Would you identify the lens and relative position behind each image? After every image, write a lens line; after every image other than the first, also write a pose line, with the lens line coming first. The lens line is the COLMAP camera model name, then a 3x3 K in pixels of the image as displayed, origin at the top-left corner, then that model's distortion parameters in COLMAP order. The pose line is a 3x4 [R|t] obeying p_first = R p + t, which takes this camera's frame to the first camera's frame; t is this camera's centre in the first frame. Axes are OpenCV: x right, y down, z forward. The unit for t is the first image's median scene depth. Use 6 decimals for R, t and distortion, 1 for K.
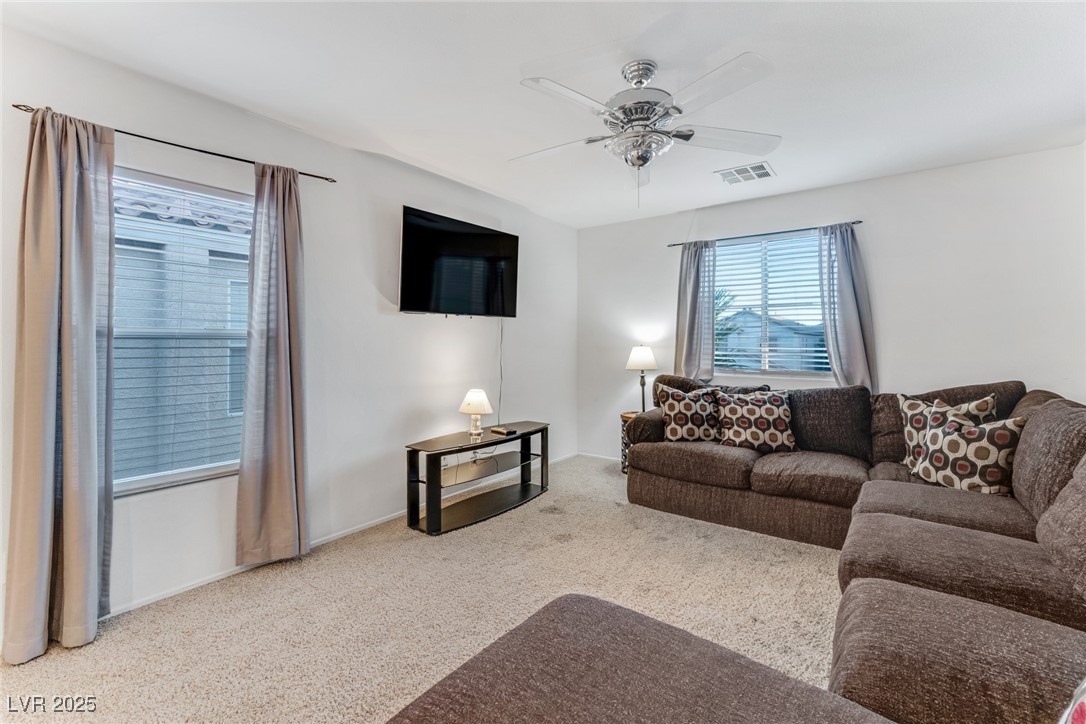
lens RADIAL K [[488.8, 0, 543.7], [0, 488.8, 338.8], [0, 0, 1]] dist [-0.000900, -0.000046]
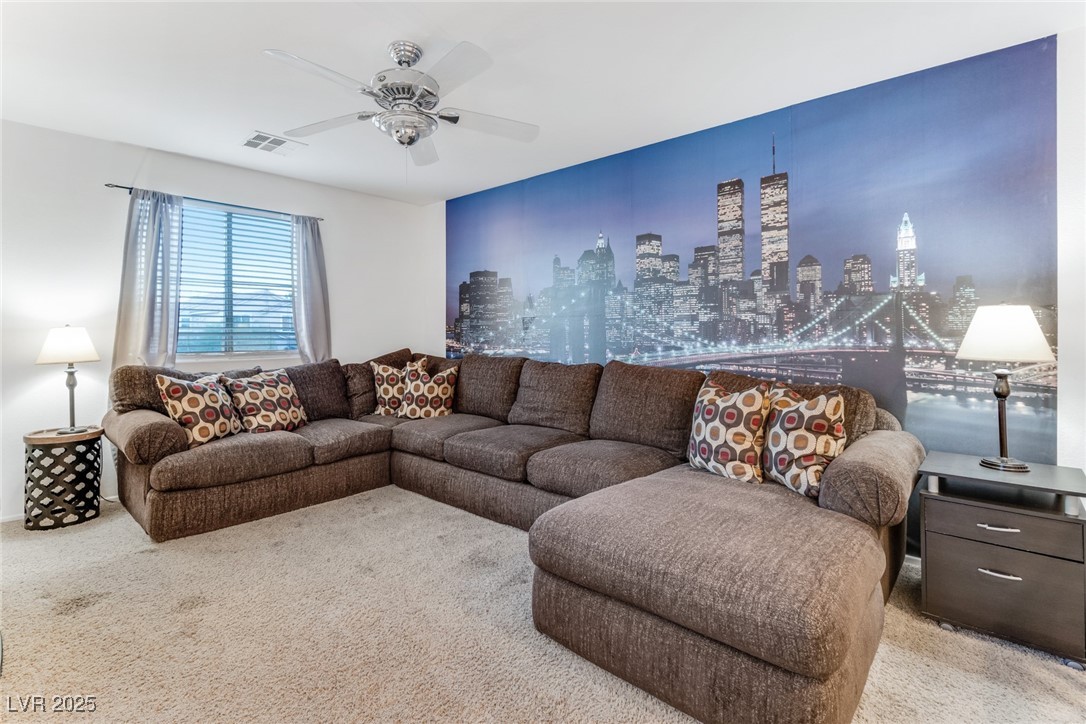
lens RADIAL K [[498.2, 0, 545.5], [0, 498.2, 329.3], [0, 0, 1]] dist [-0.000119, 0.000002]
pose [[0.089610, -0.001846, 0.995975, -0.534232], [-0.002164, 0.999996, 0.002048, 0.021023], [-0.995975, -0.002339, 0.089606, 0.397317]]
